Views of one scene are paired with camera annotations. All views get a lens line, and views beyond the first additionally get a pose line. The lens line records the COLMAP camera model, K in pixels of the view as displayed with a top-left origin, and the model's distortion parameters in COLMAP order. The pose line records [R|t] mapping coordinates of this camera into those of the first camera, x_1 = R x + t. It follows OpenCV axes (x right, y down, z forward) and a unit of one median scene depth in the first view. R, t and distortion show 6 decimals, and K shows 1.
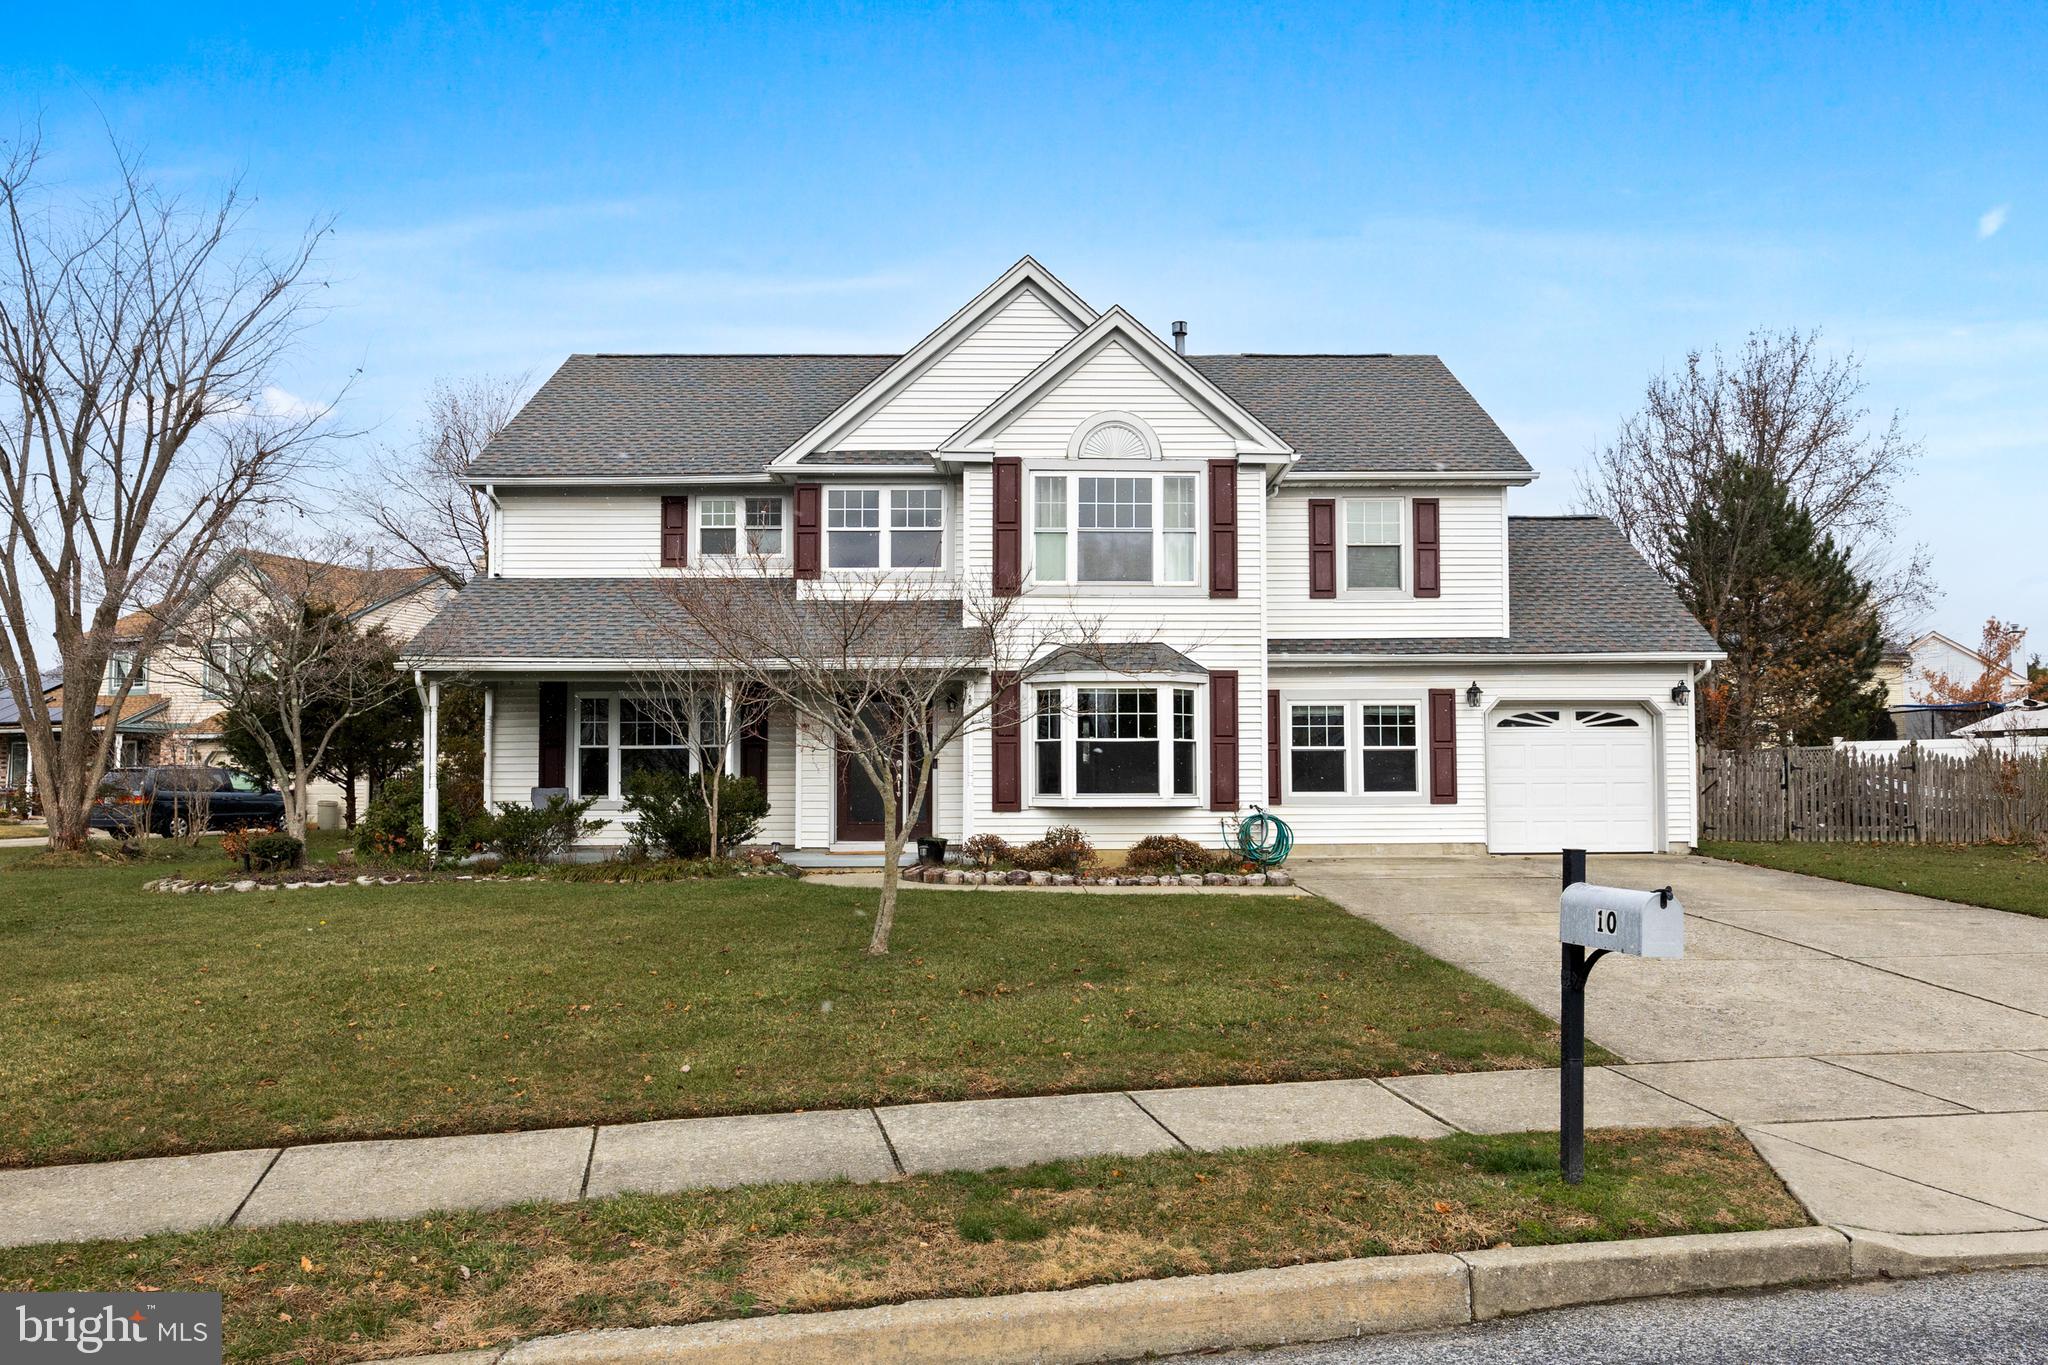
lens RADIAL K [[1111.9, 0, 1023.6], [0, 1111.9, 686.4], [0, 0, 1]] dist [-0.006981, -0.000007]
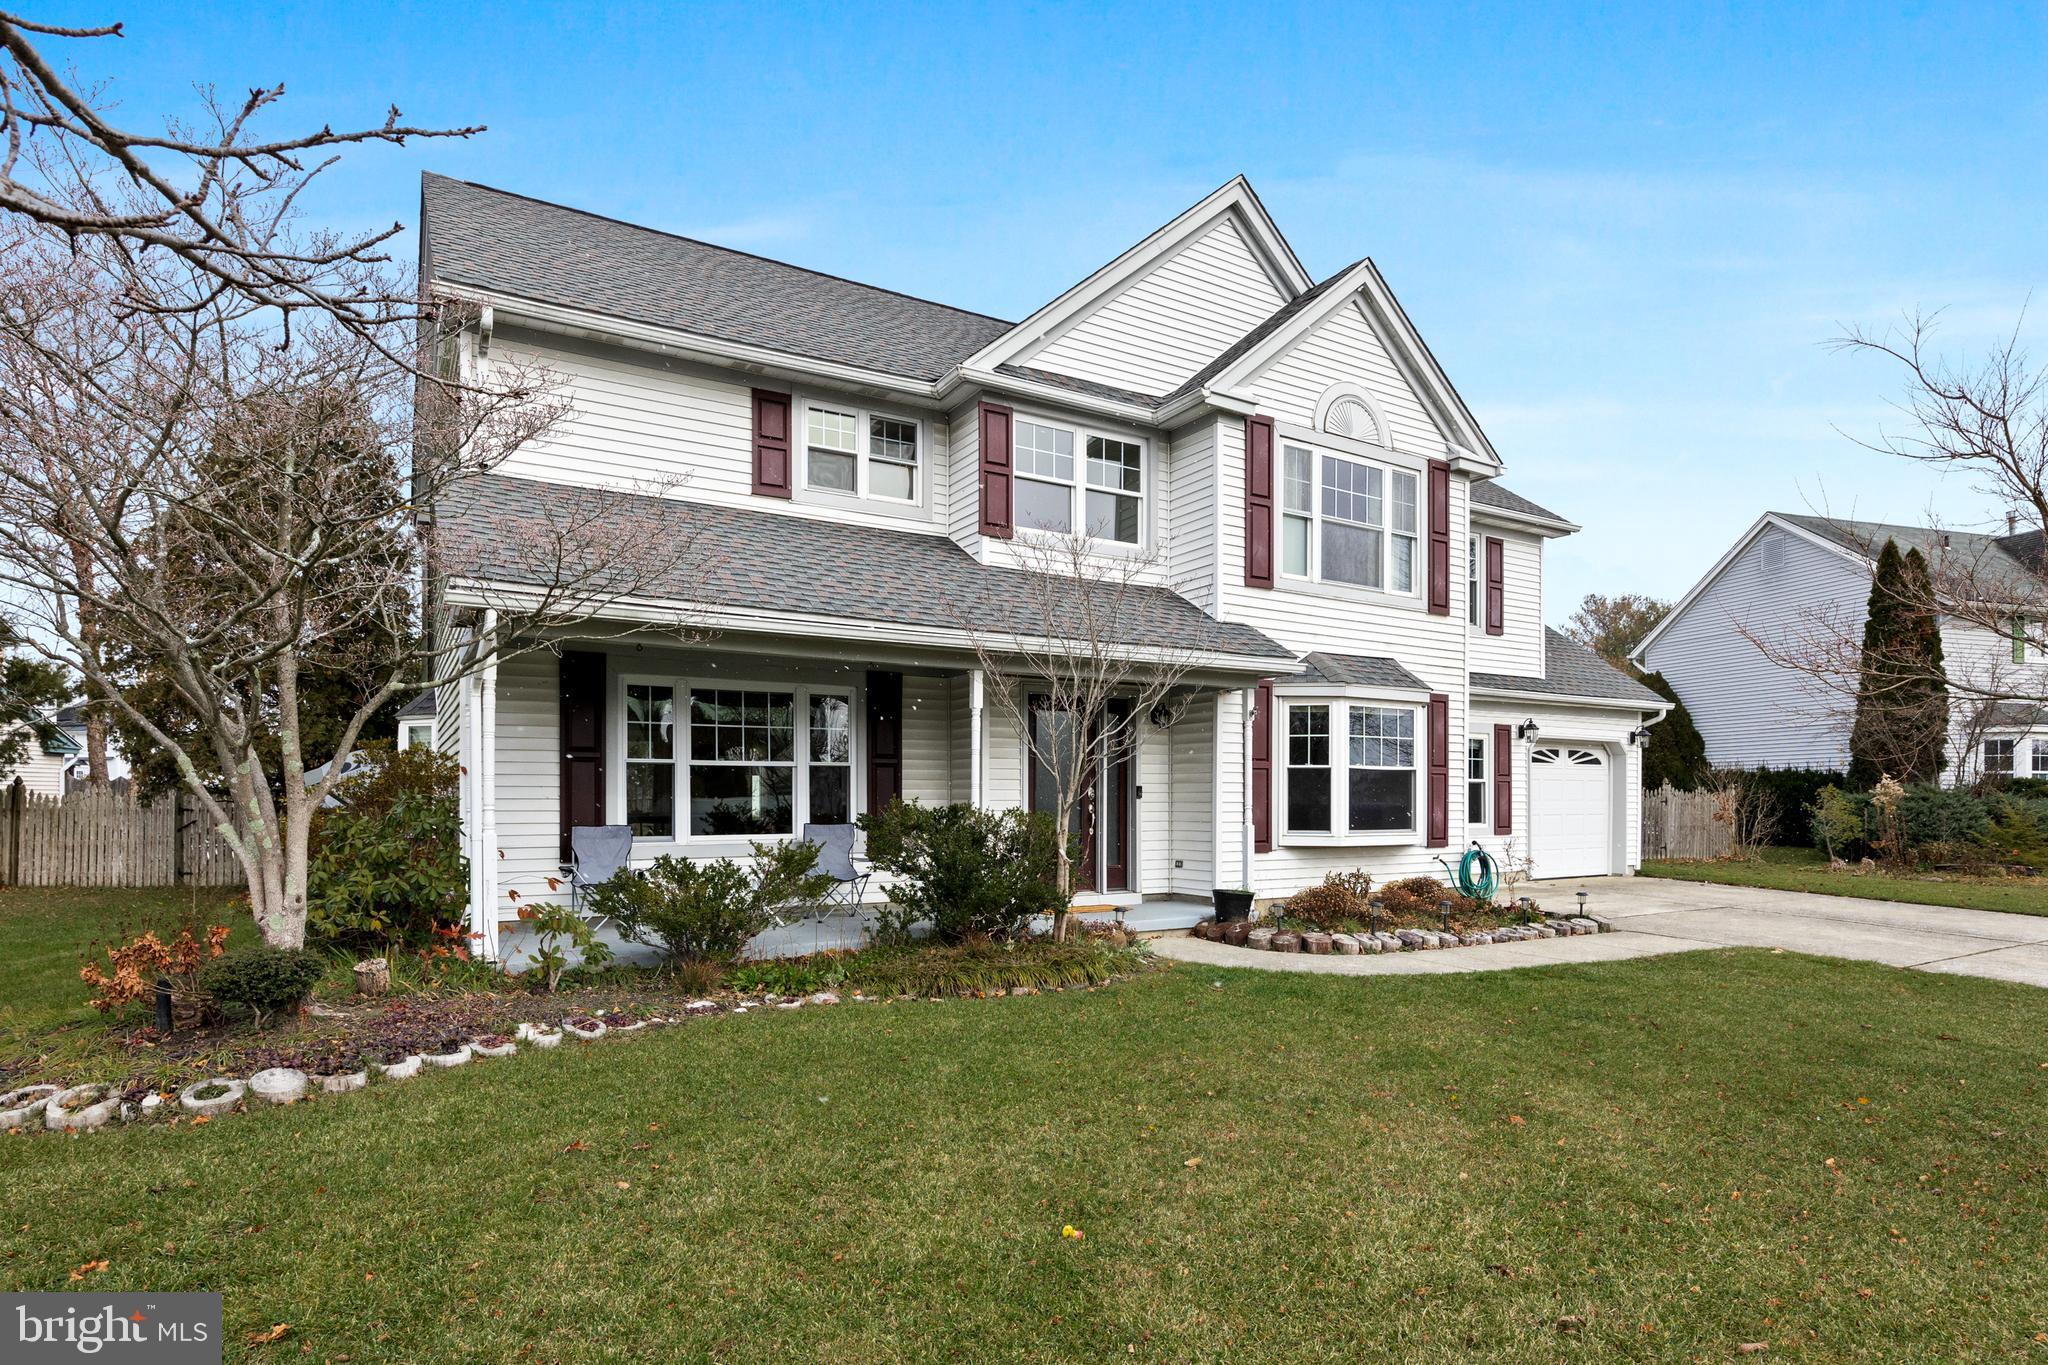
lens RADIAL K [[960.1, 0, 1009.7], [0, 960.1, 773.7], [0, 0, 1]] dist [-0.000848, -0.000508]
pose [[0.893760, 0.017793, 0.448193, -0.469406], [-0.042921, 0.998020, 0.045971, 0.028606], [-0.446487, -0.060324, 0.892754, 0.430178]]
